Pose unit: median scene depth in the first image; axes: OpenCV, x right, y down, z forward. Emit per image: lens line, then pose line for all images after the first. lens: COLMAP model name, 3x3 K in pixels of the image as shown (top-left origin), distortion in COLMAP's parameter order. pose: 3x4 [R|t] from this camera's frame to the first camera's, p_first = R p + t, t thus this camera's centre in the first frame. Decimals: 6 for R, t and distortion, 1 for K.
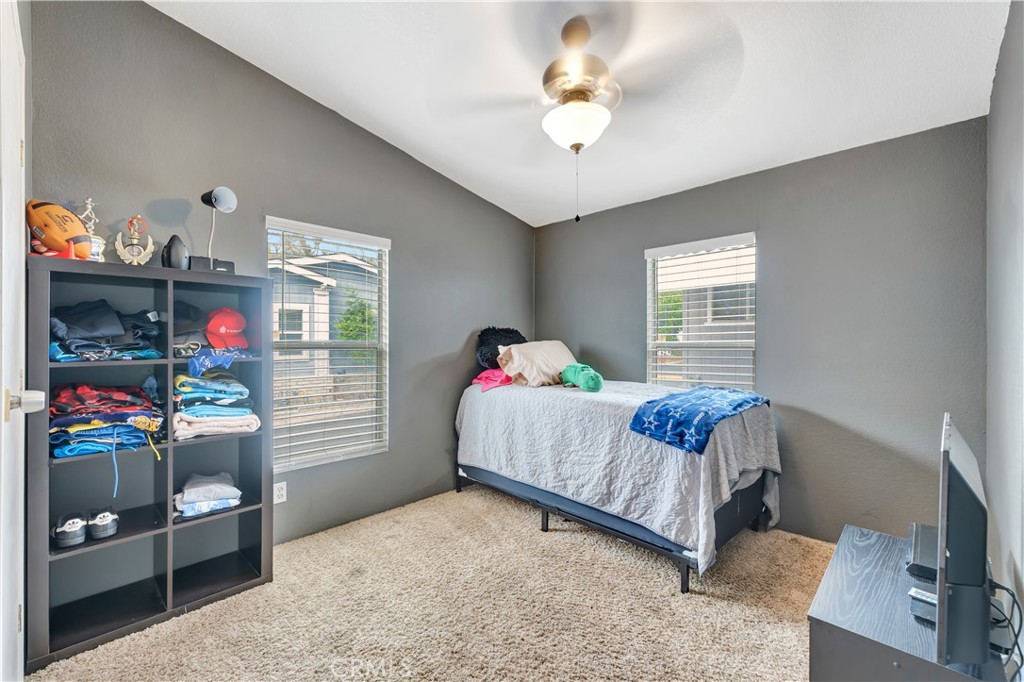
lens RADIAL K [[437.9, 0, 512.0], [0, 437.9, 341.0], [0, 0, 1]] dist [0.002414, 0.000394]
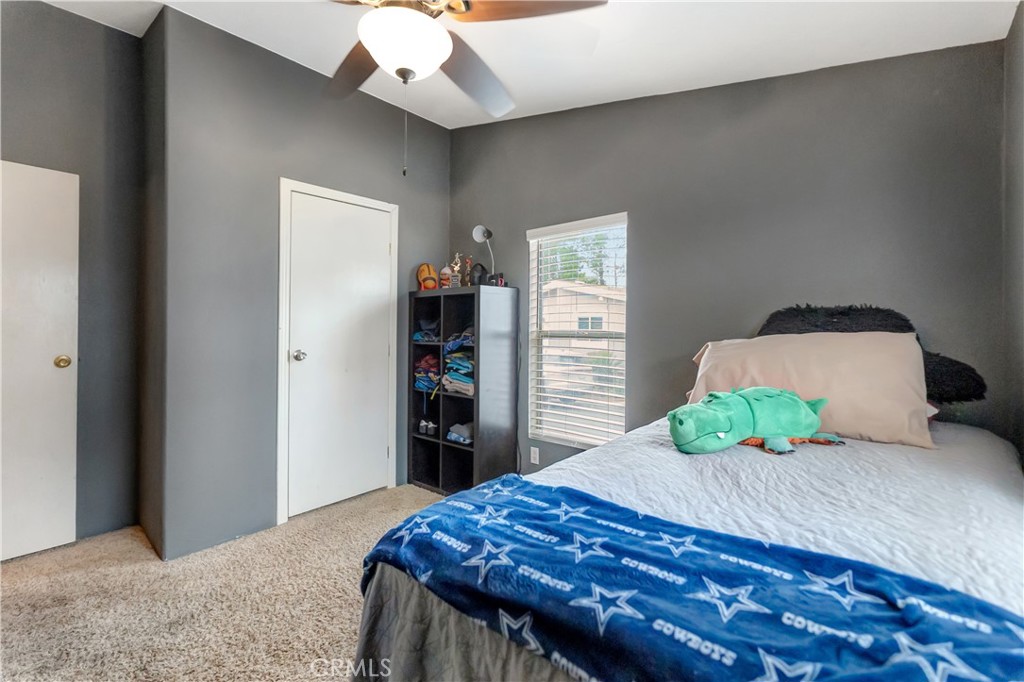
lens RADIAL K [[432.4, 0, 512.5], [0, 432.4, 332.4], [0, 0, 1]] dist [0.000891, 0.000017]
pose [[0.065575, -0.002166, -0.997845, 0.883089], [0.000464, 0.999998, -0.002140, 0.004878], [0.997848, -0.000323, 0.065576, 1.107382]]
